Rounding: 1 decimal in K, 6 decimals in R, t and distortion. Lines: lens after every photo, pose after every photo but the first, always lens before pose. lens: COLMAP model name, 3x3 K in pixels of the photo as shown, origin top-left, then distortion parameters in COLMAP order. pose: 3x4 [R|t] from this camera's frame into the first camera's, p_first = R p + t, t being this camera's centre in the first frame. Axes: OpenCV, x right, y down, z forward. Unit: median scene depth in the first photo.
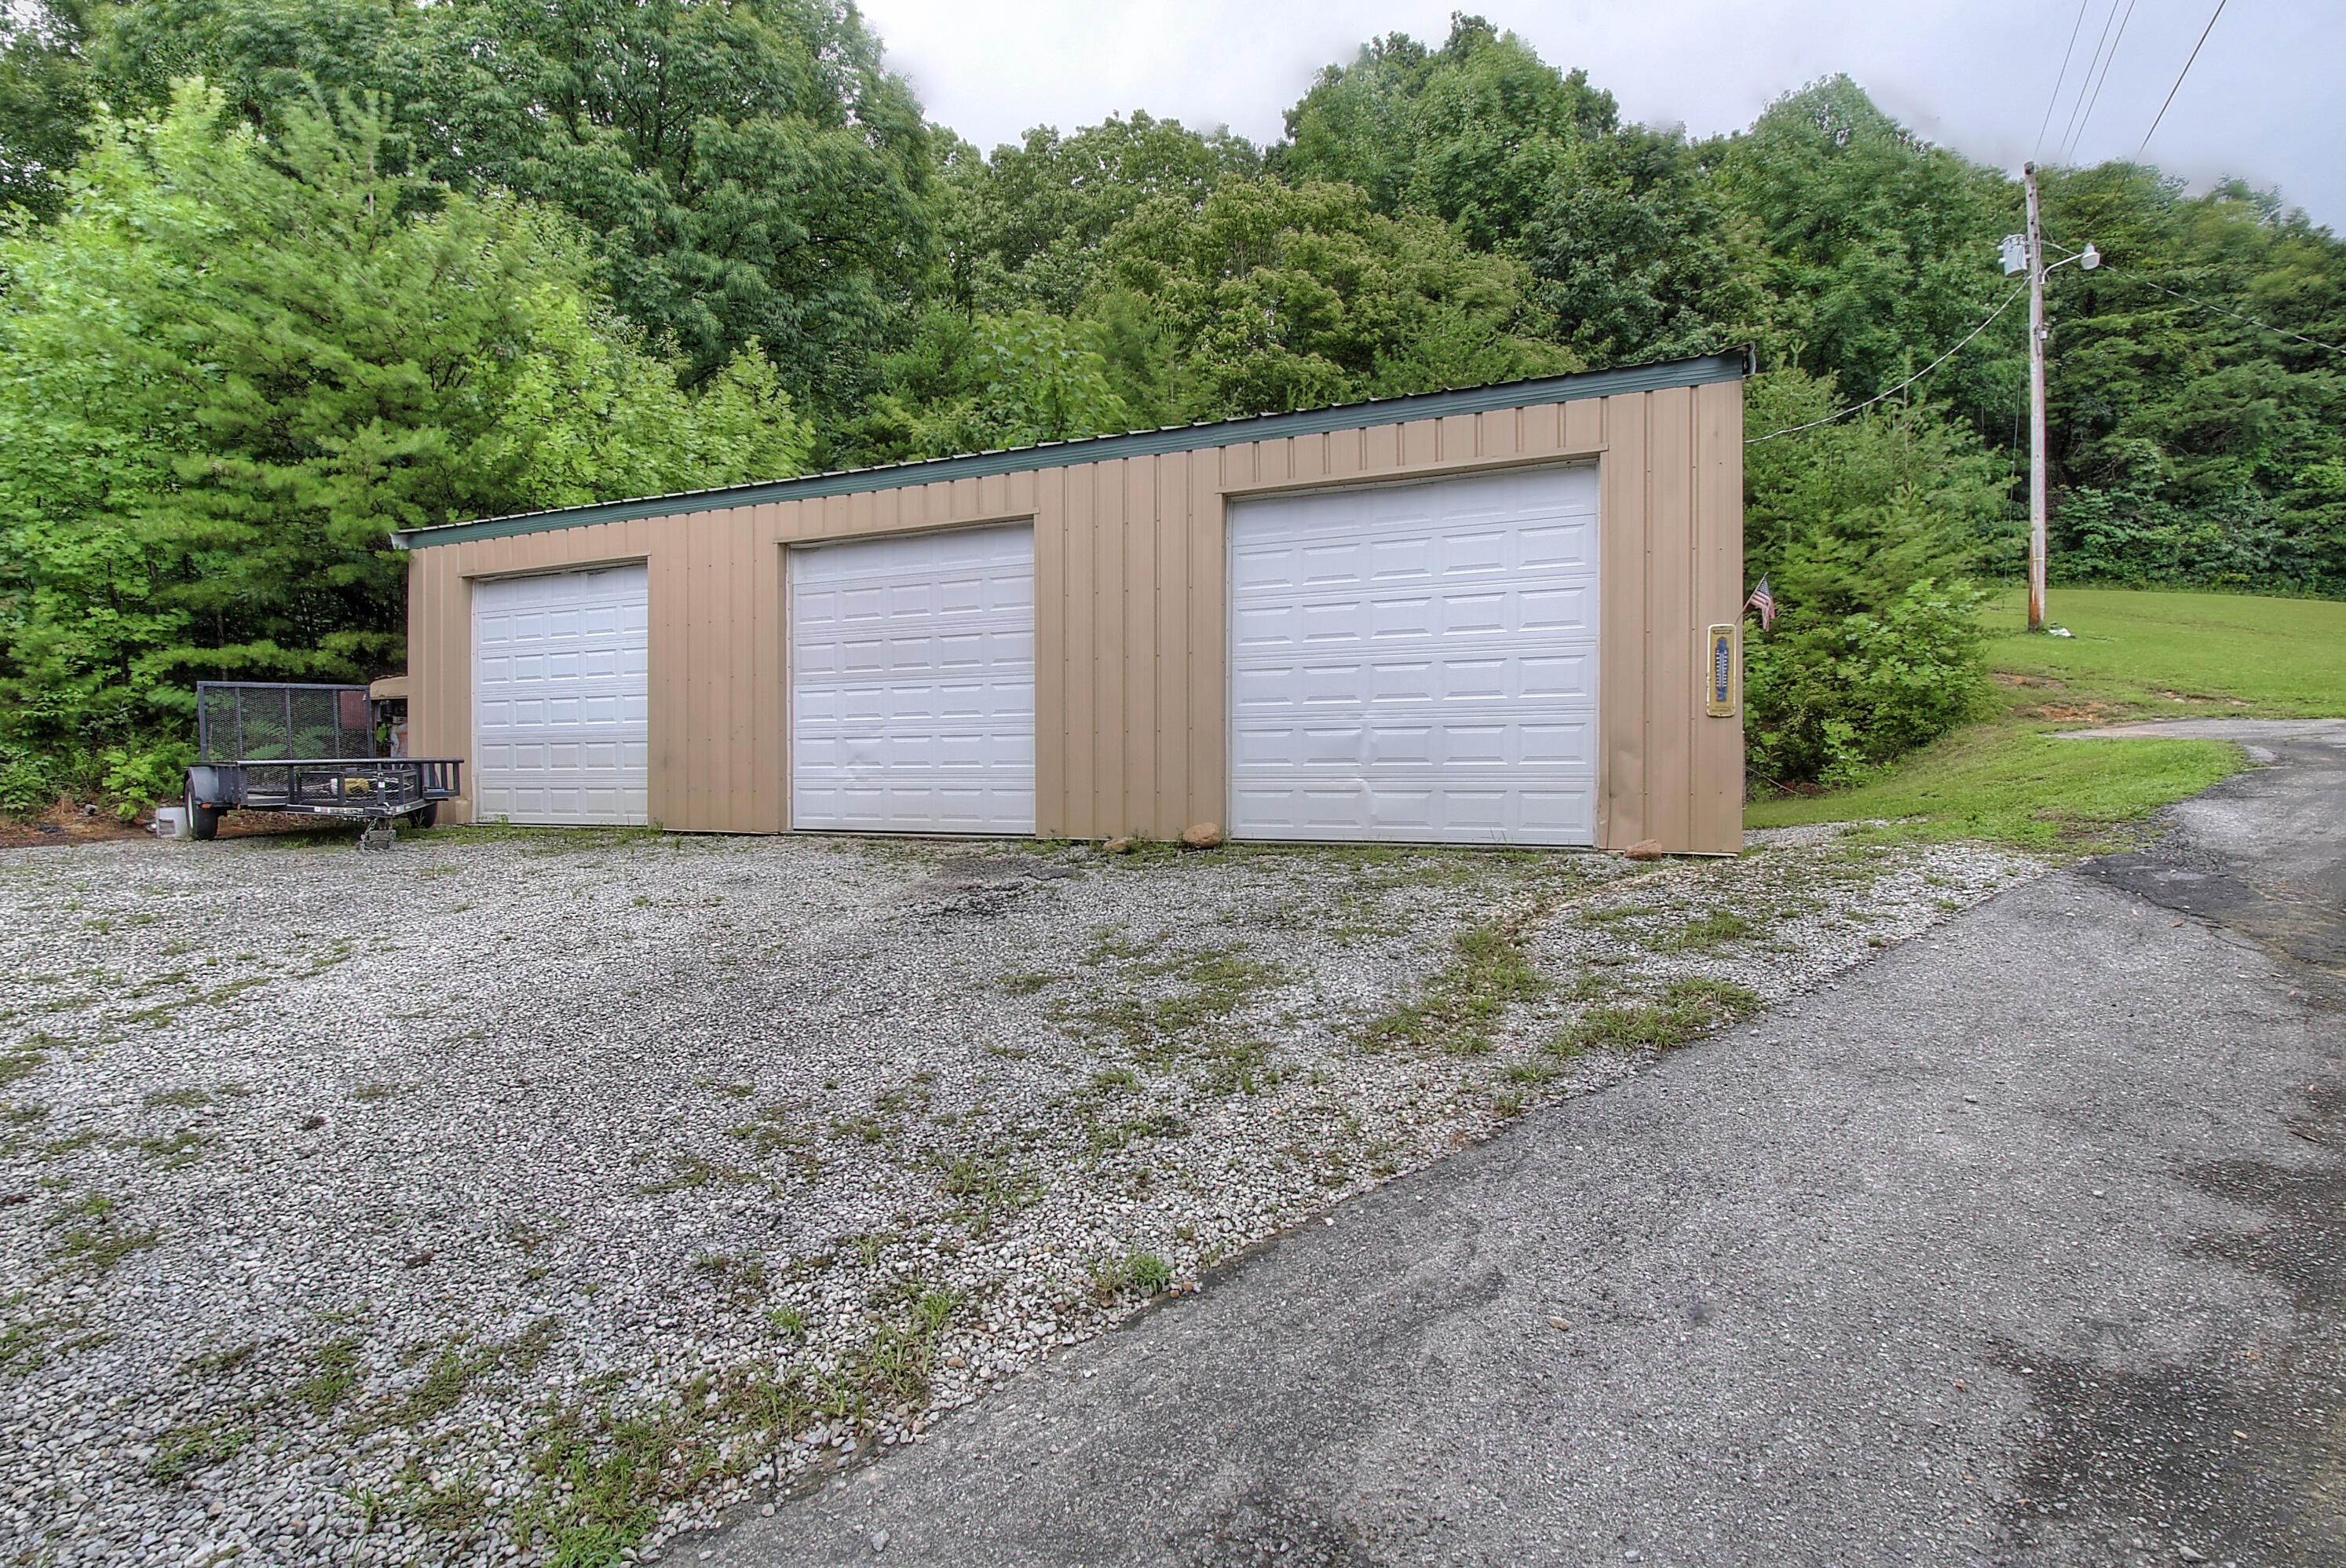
lens RADIAL K [[1055.5, 0, 1167.4], [0, 1055.5, 801.4], [0, 0, 1]] dist [-0.008665, -0.003611]
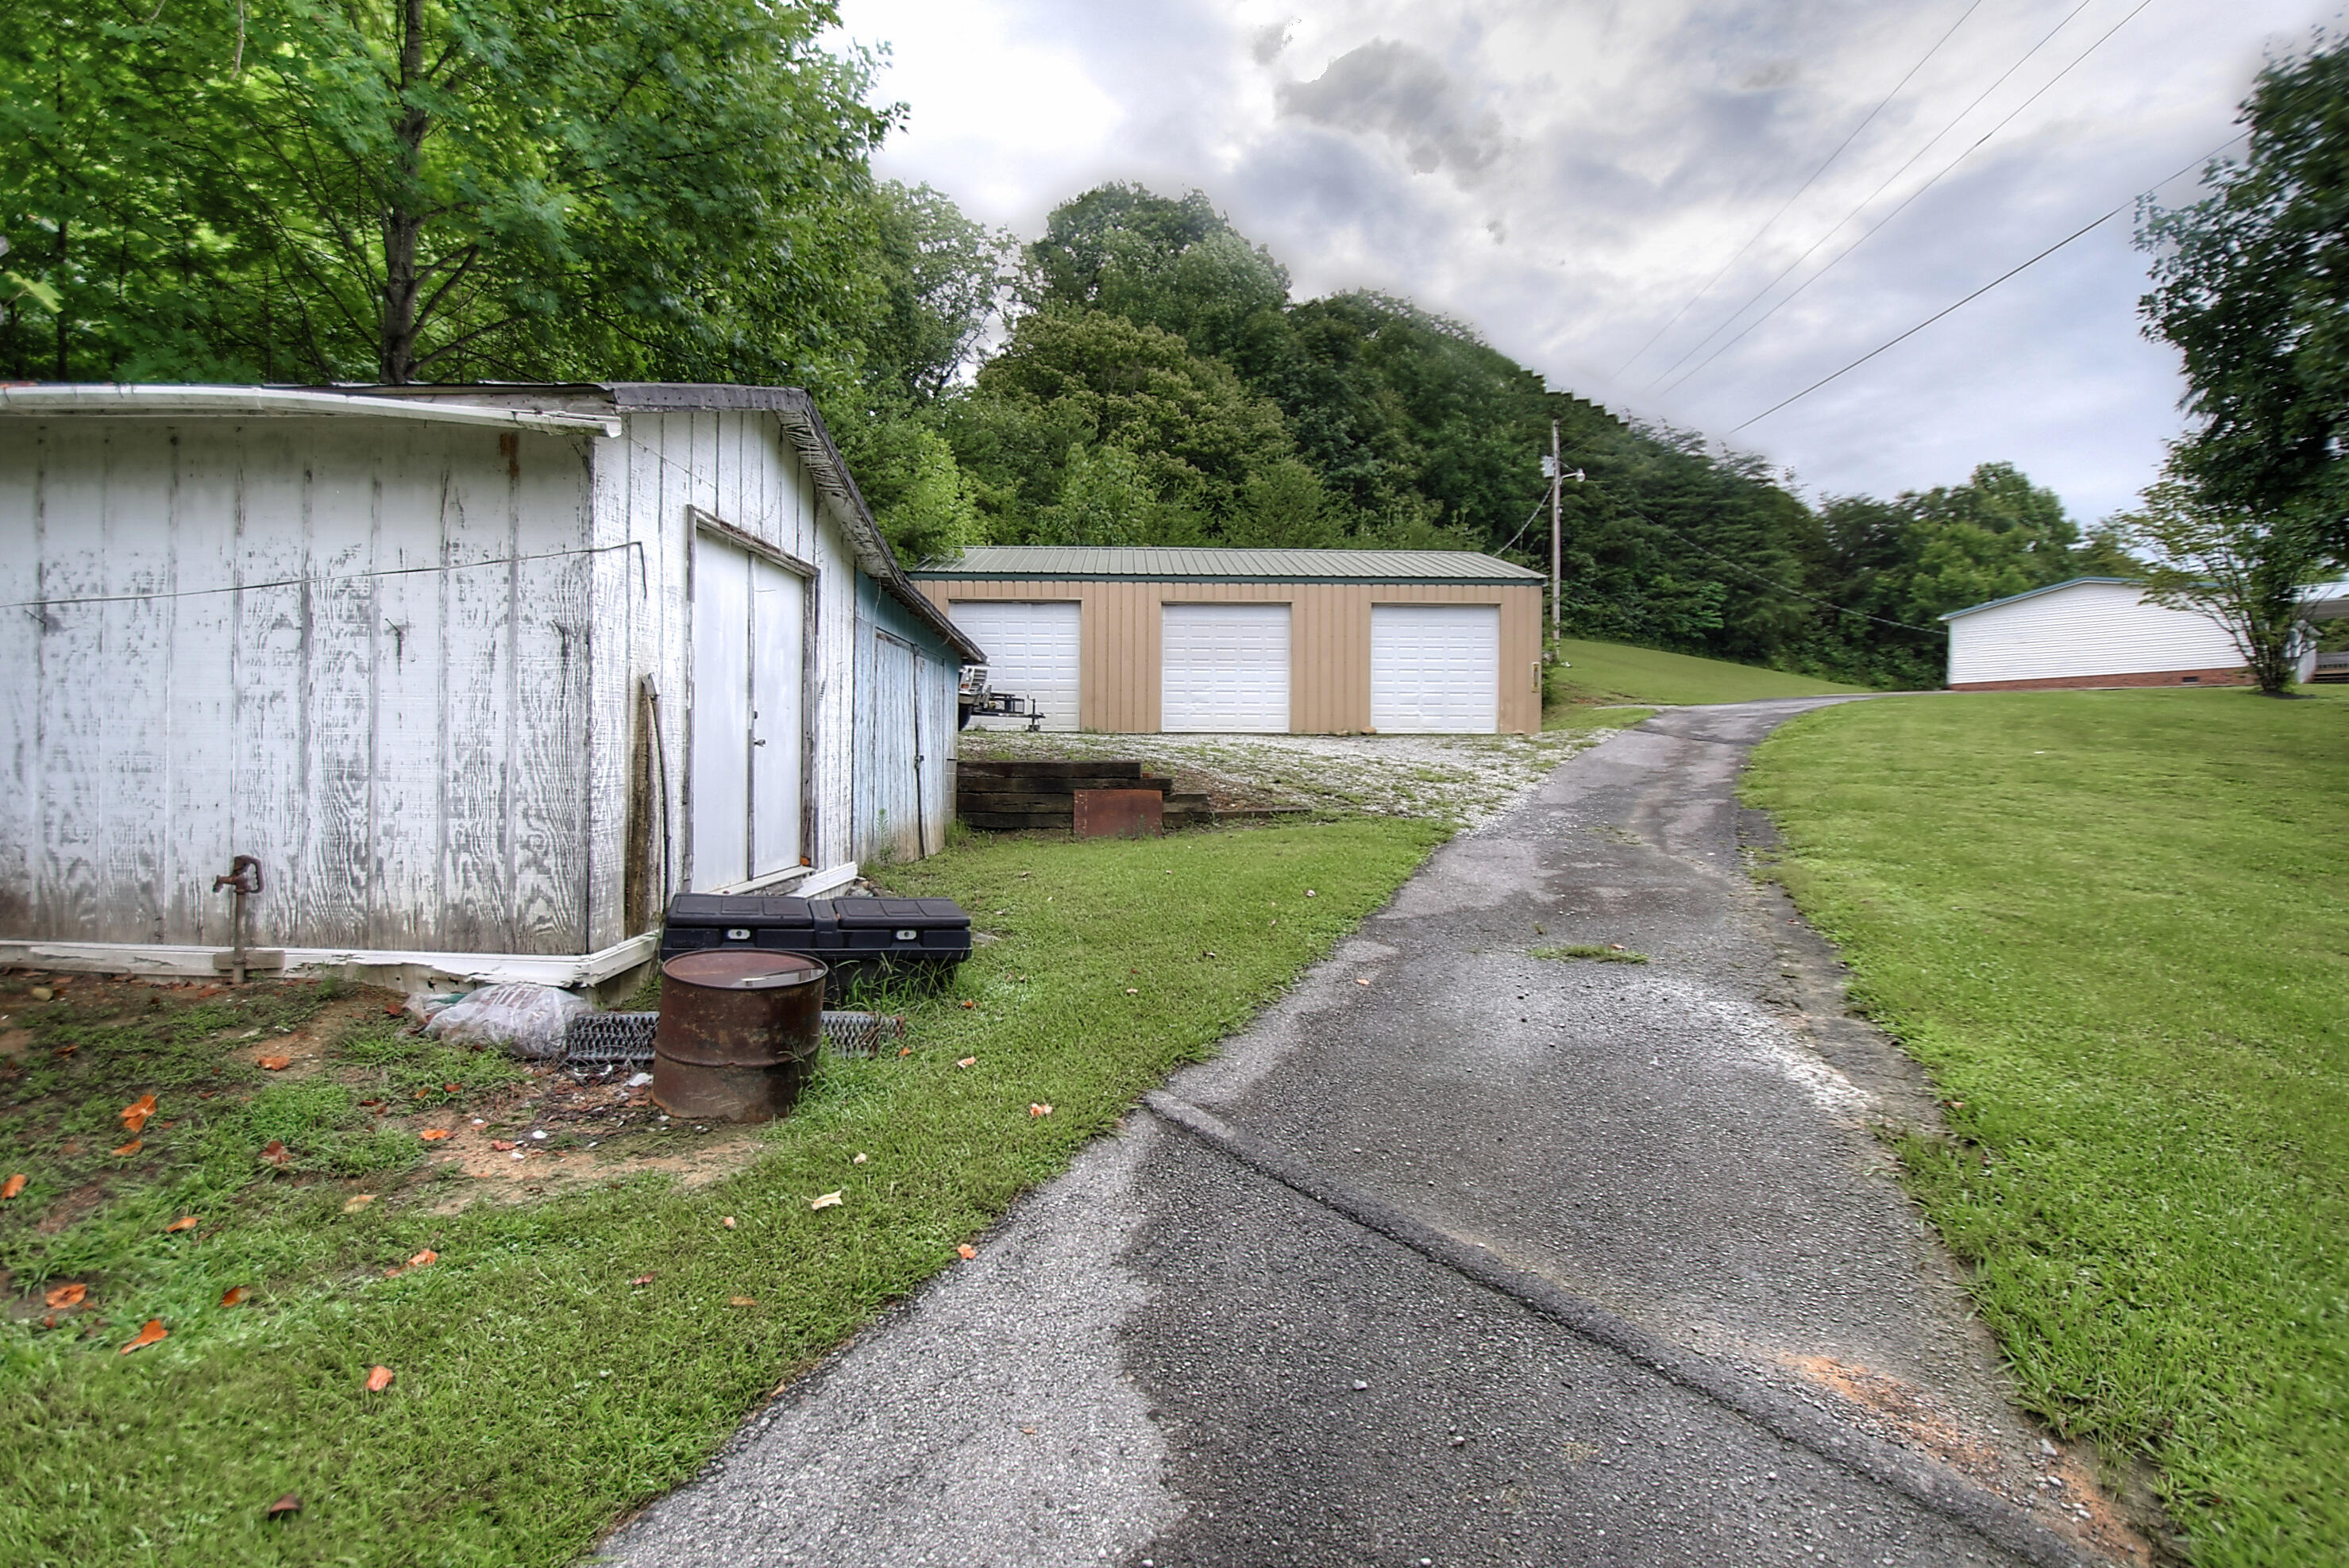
lens RADIAL K [[1045.6, 0, 1180.4], [0, 1045.6, 773.0], [0, 0, 1]] dist [-0.003471, -0.002340]
pose [[0.913956, 0.005240, 0.405780, -0.408755], [-0.000410, 0.999928, -0.011990, 0.046131], [-0.405814, 0.010792, 0.913892, -0.336243]]
